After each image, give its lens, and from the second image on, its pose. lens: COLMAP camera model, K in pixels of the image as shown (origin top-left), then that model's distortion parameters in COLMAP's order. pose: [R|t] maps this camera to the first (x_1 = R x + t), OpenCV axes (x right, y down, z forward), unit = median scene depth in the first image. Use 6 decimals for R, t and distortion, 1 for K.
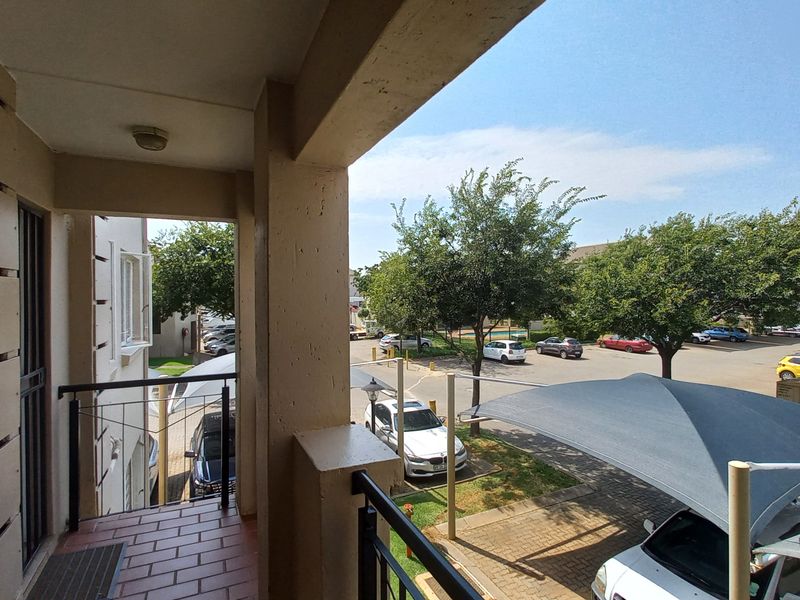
lens RADIAL K [[420.2, 0, 400.0], [0, 420.2, 300.0], [0, 0, 1]] dist [0.003701, 0.000884]
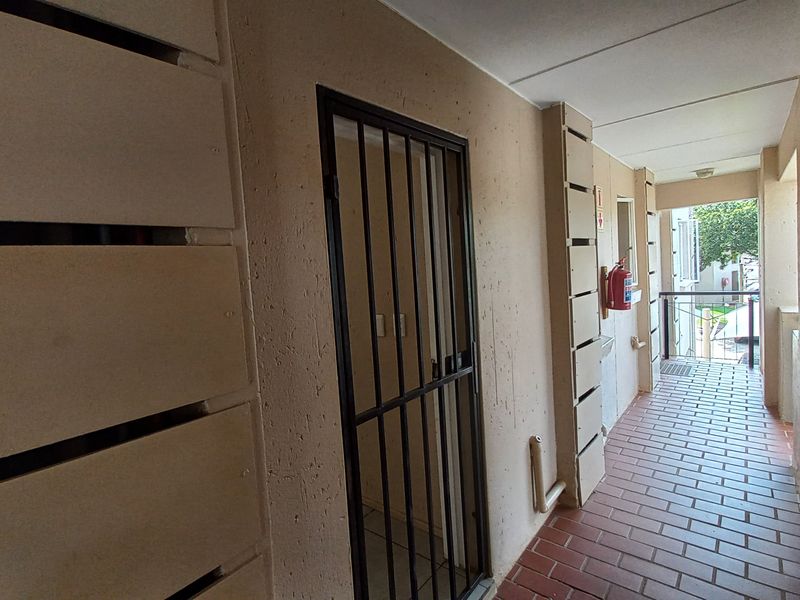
lens RADIAL K [[420.2, 0, 400.0], [0, 420.2, 300.0], [0, 0, 1]] dist [0.003701, 0.000884]
pose [[0.427953, 0.035413, -0.903107, 0.081176], [0.064688, 0.995469, 0.069688, 0.001137], [0.901483, -0.088244, 0.423723, -0.157447]]
